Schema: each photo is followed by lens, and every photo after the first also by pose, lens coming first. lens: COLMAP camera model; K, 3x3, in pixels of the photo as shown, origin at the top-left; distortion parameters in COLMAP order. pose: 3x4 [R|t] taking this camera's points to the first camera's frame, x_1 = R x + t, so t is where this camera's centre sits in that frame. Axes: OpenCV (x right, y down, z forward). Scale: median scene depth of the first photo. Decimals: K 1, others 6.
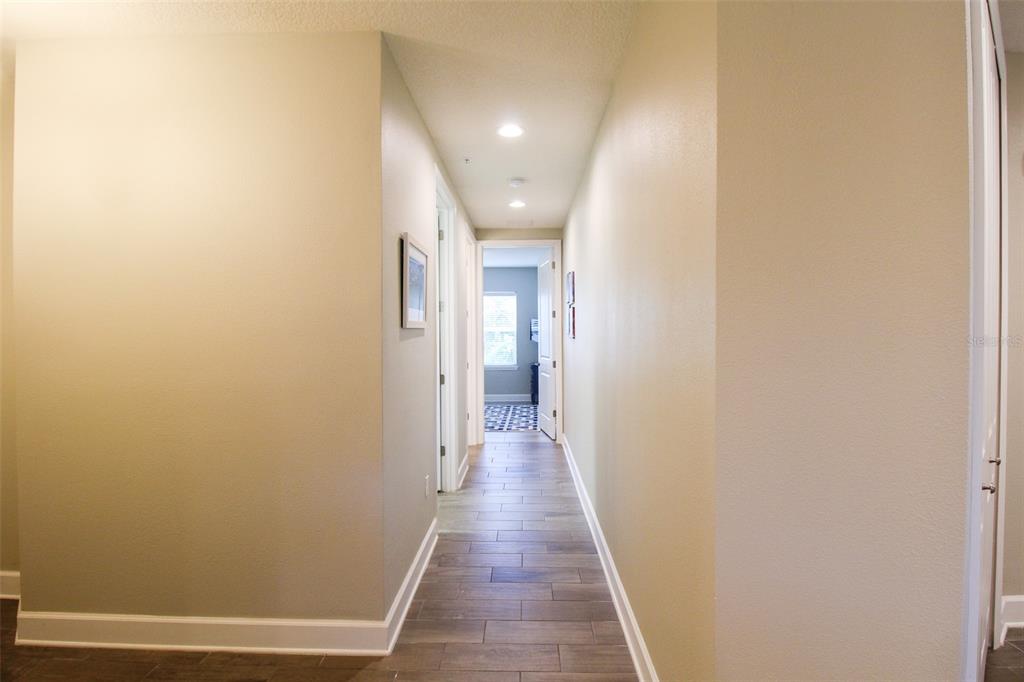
lens RADIAL K [[484.1, 0, 513.3], [0, 484.1, 336.7], [0, 0, 1]] dist [-0.020739, -0.000279]
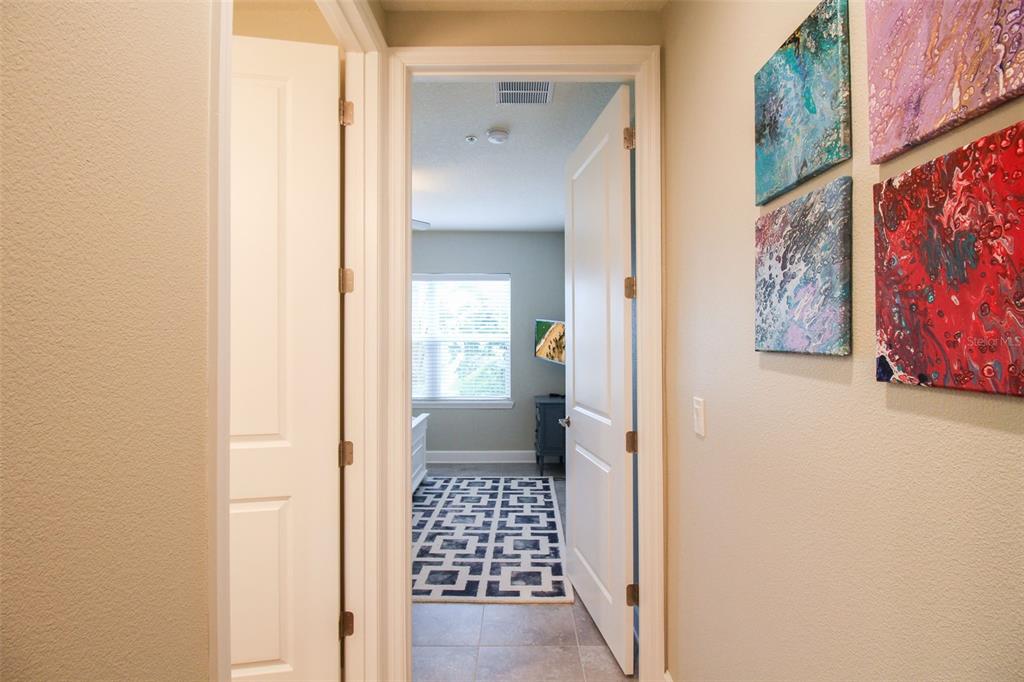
lens RADIAL K [[460.9, 0, 512.0], [0, 460.9, 341.0], [0, 0, 1]] dist [-0.000123, -0.000045]
pose [[0.999904, 0.003350, 0.013447, 0.001518], [-0.003147, 0.999881, -0.015077, -0.003509], [-0.013496, 0.015033, 0.999796, 0.697789]]
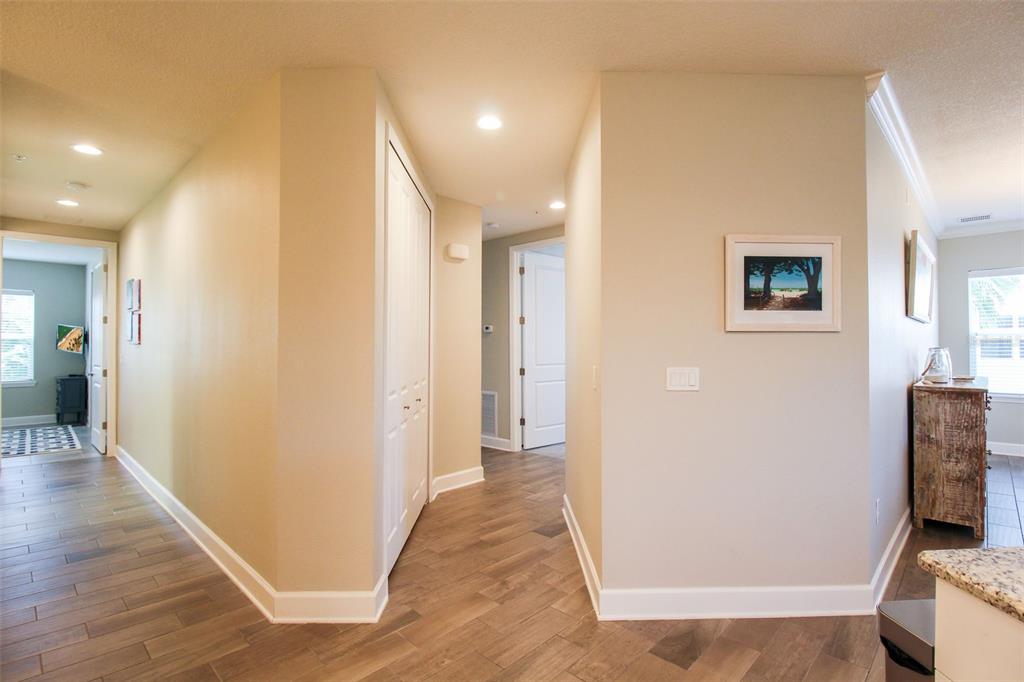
lens RADIAL K [[484.1, 0, 513.3], [0, 484.1, 336.7], [0, 0, 1]] dist [-0.020739, -0.000279]
pose [[0.663725, 0.018360, 0.747751, -0.084157], [0.001720, 0.999659, -0.026072, 0.011857], [-0.747975, 0.018591, 0.663467, -0.214642]]
